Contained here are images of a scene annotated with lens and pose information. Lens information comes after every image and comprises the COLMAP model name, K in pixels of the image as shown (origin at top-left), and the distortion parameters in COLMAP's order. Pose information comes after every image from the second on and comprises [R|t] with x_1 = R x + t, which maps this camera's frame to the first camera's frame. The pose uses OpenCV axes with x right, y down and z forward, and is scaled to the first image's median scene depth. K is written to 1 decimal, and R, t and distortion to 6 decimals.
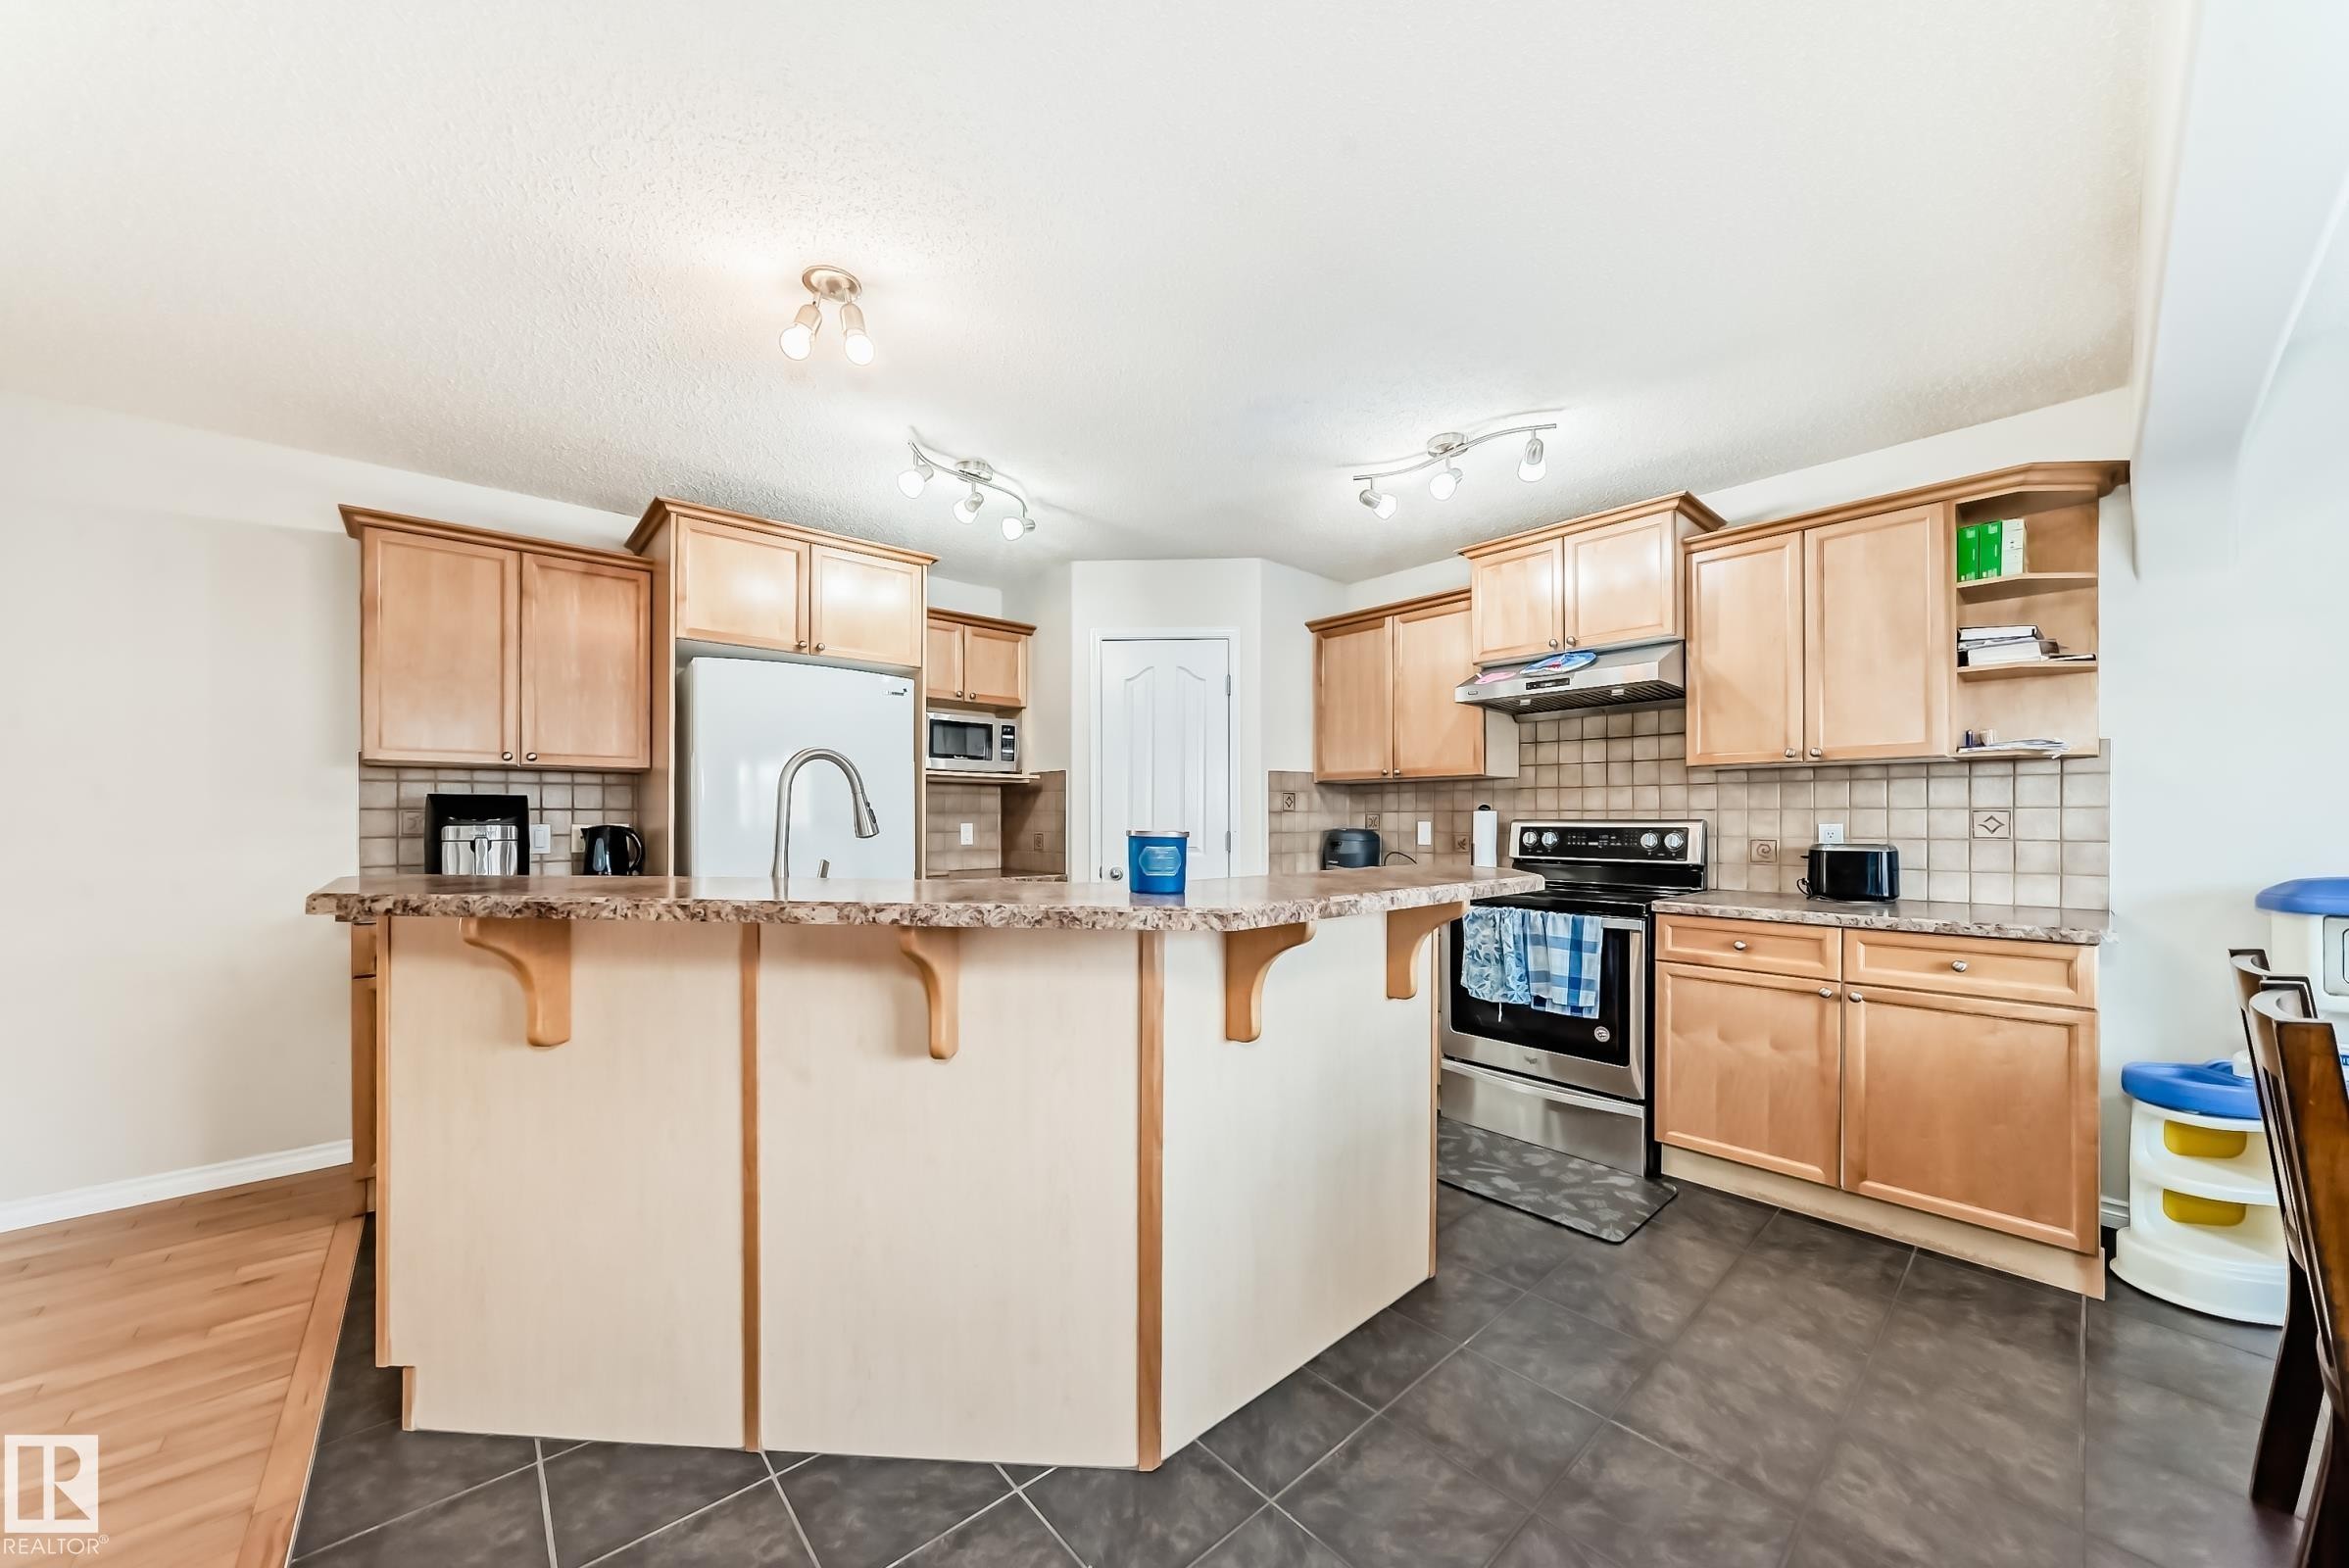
lens RADIAL K [[832.2, 0, 1187.3], [0, 832.2, 824.2], [0, 0, 1]] dist [-0.021065, 0.005911]
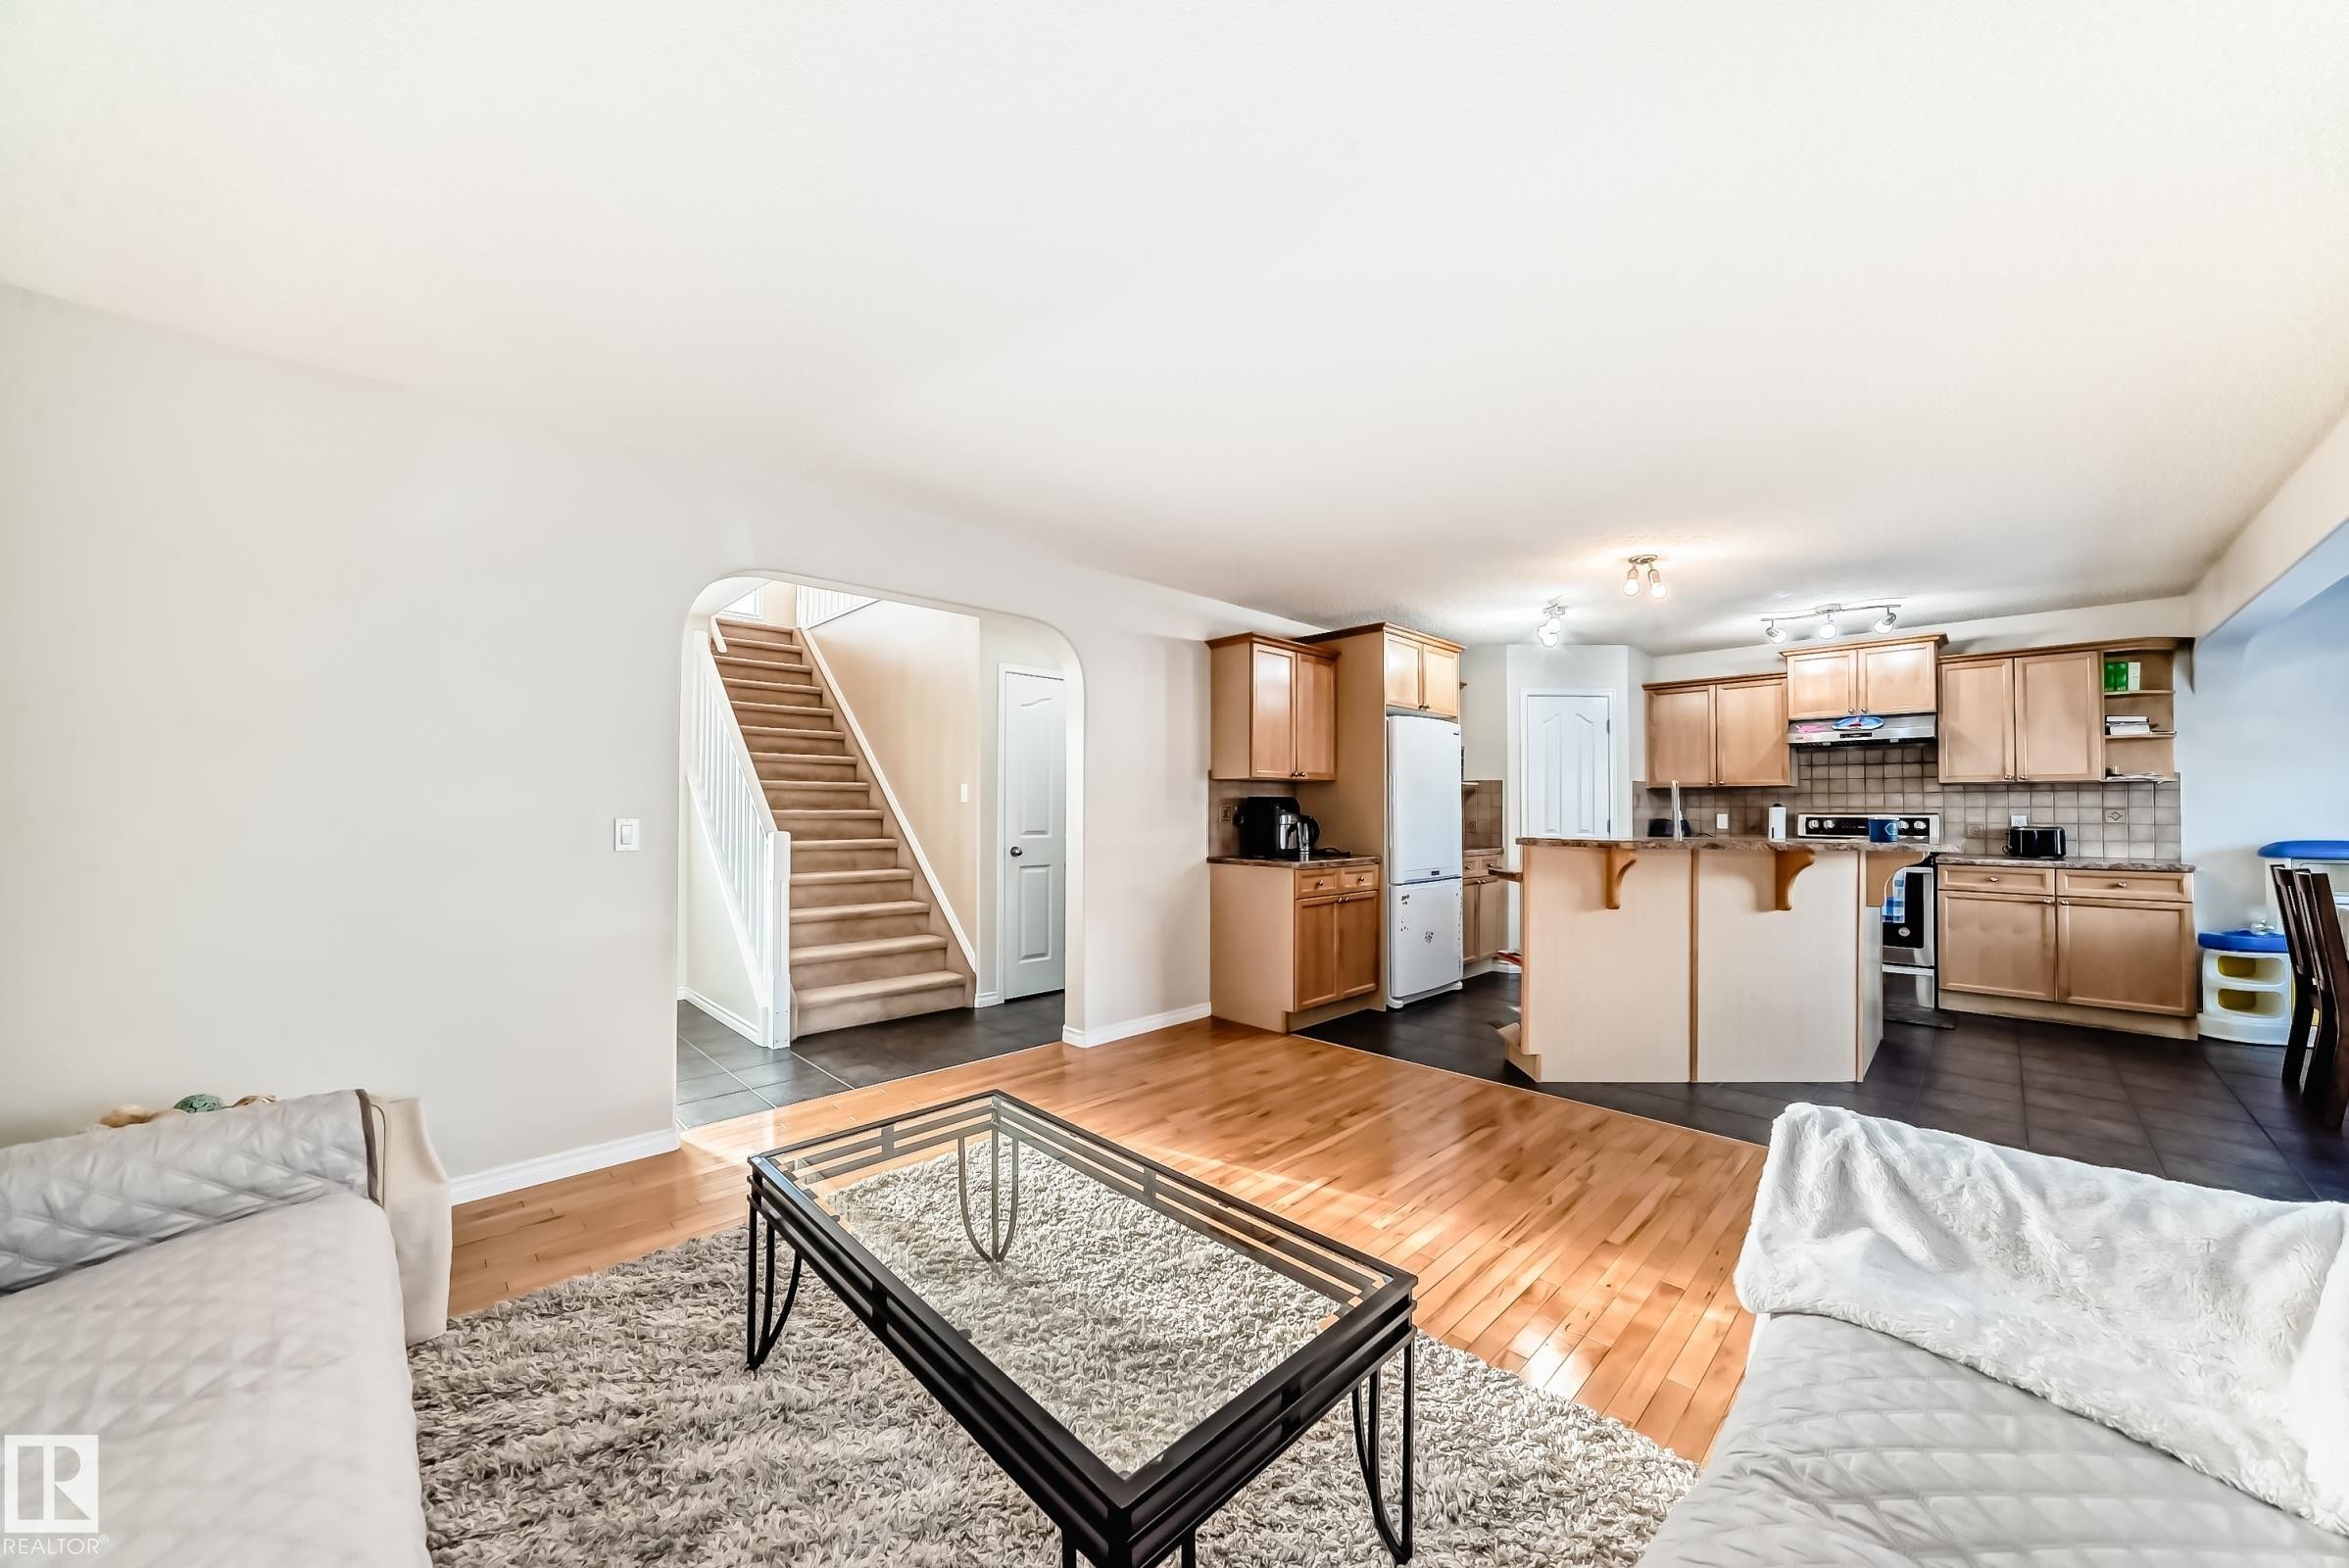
lens RADIAL K [[824.9, 0, 1185.1], [0, 824.9, 799.9], [0, 0, 1]] dist [-0.021942, 0.006088]
pose [[0.998761, 0.003699, 0.049635, -1.210166], [-0.002728, 0.999804, -0.019631, 0.005571], [-0.049697, 0.019471, 0.998575, -0.734088]]
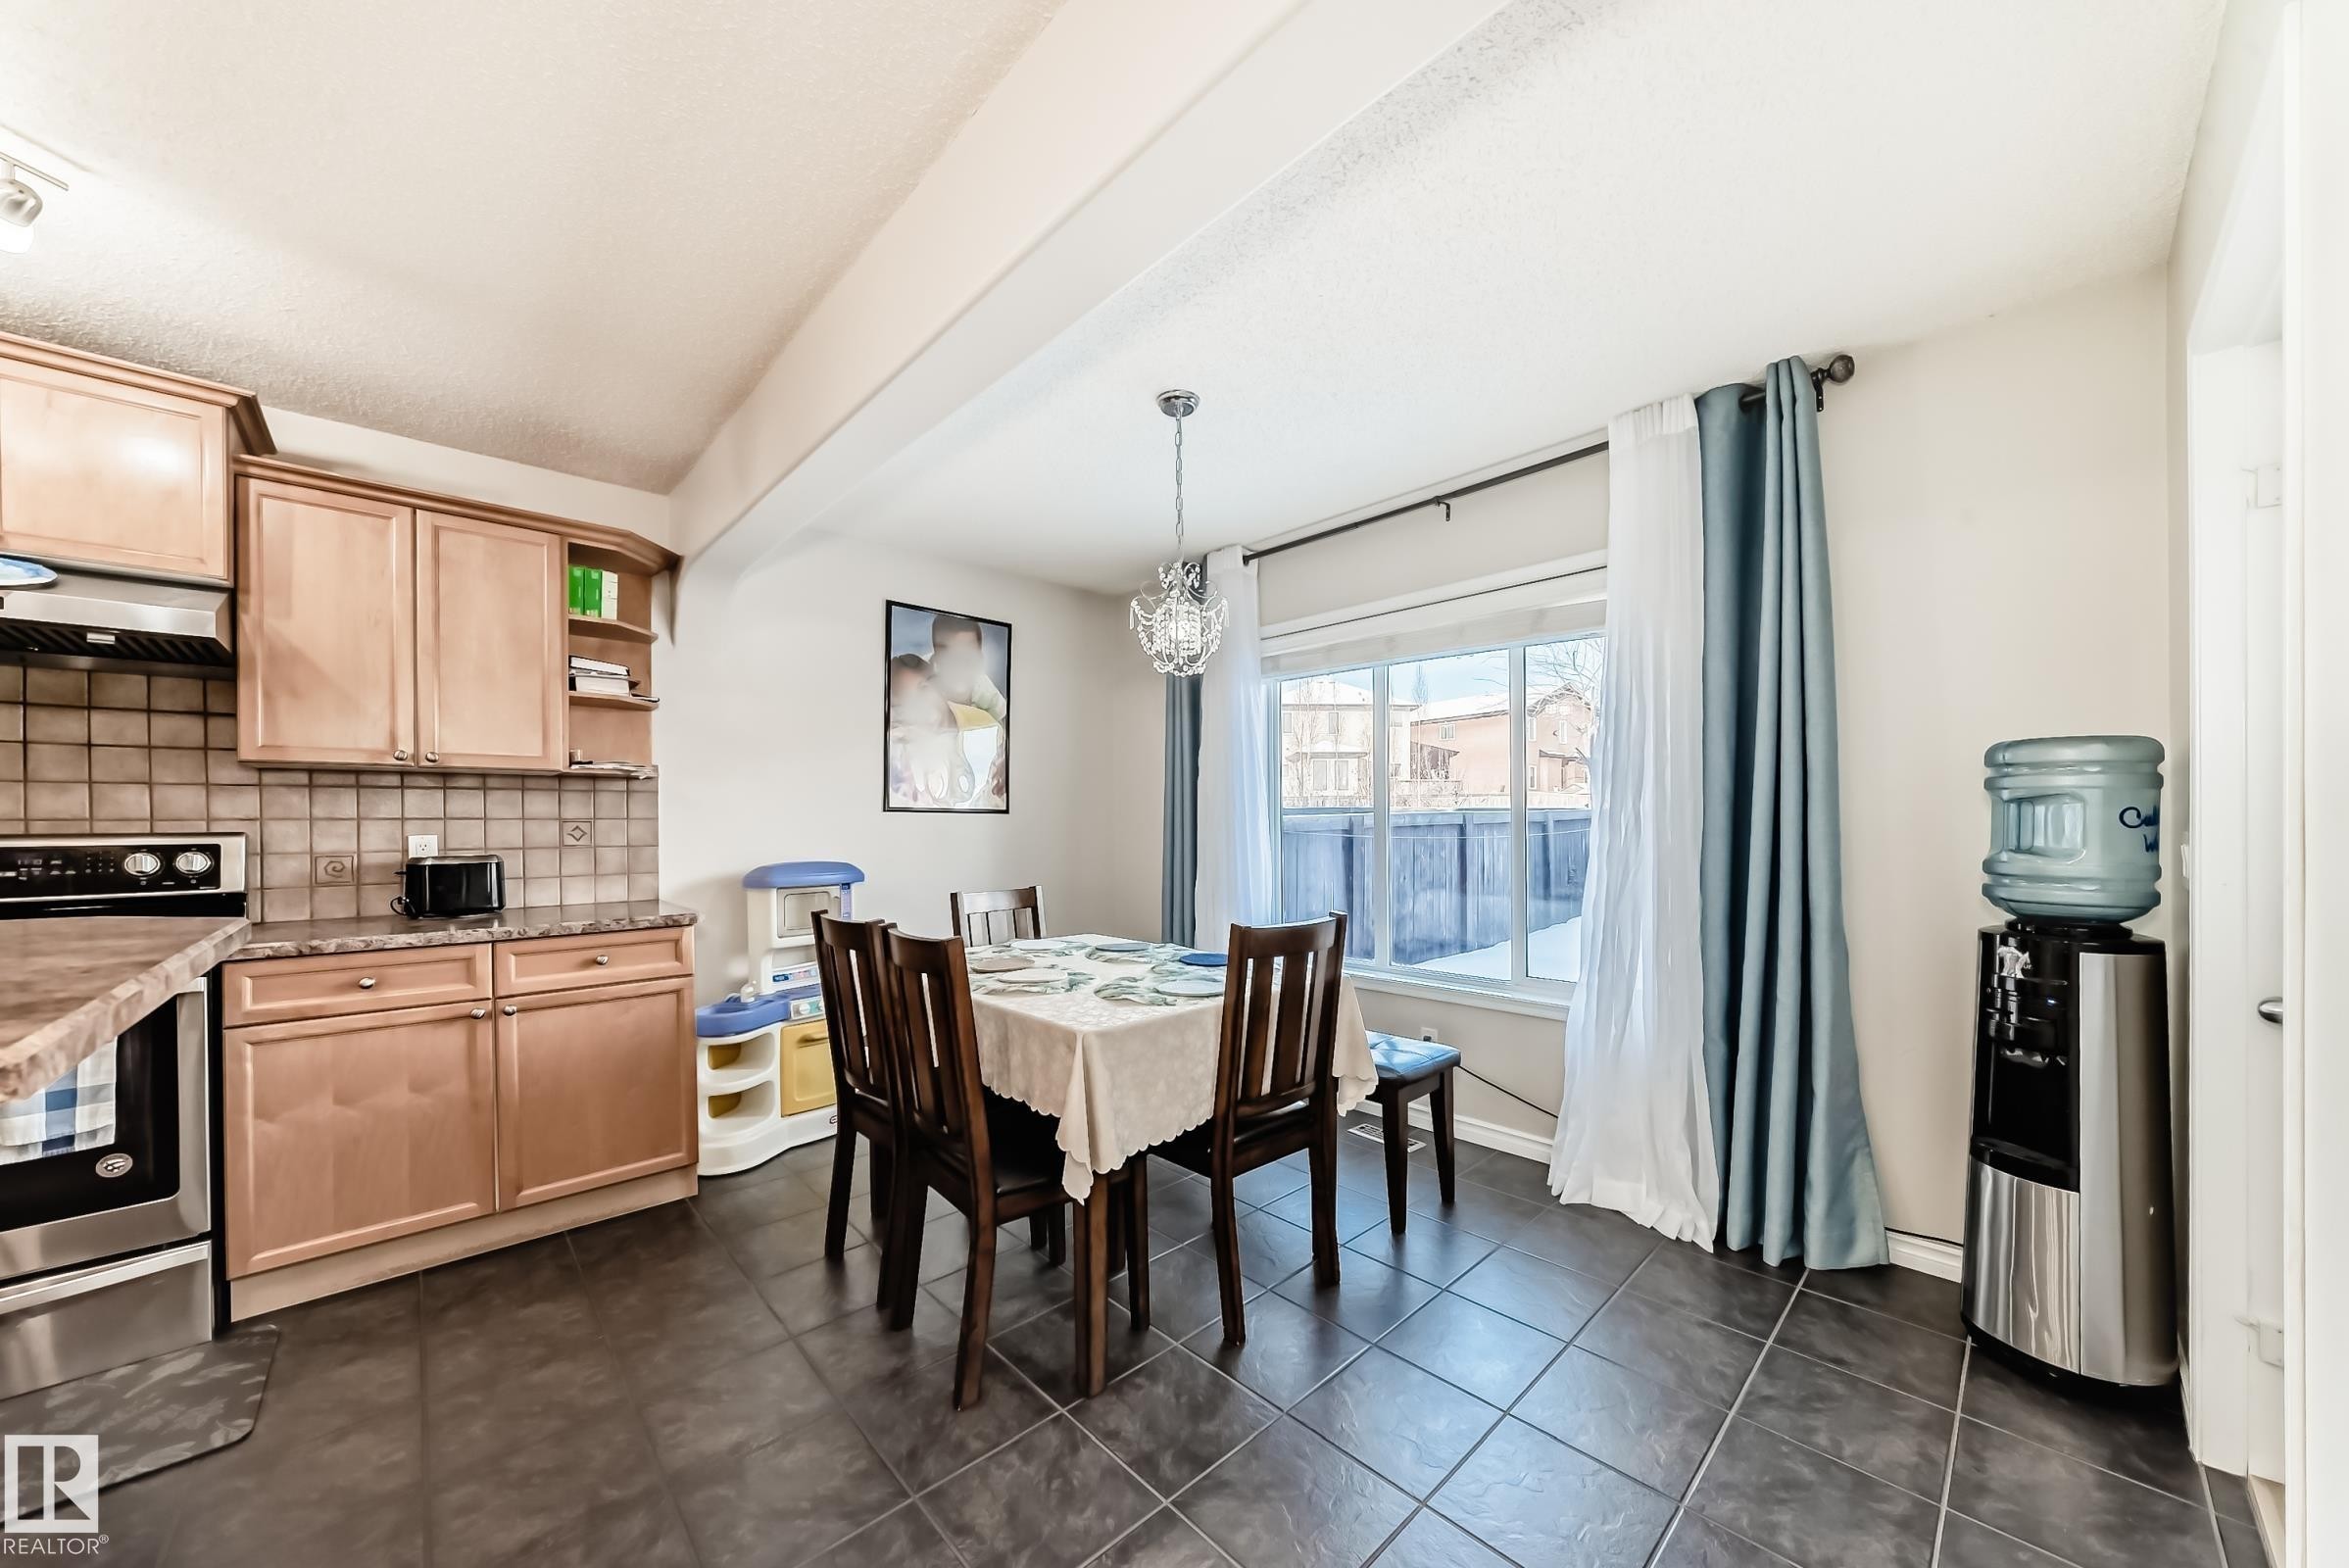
lens RADIAL K [[832.2, 0, 1187.3], [0, 832.2, 824.2], [0, 0, 1]] dist [-0.021065, 0.005911]
pose [[-0.026784, -0.001590, 0.999640, -0.167776], [0.014554, 0.999892, 0.001981, -0.002232], [-0.999535, 0.014602, -0.026758, 0.182514]]
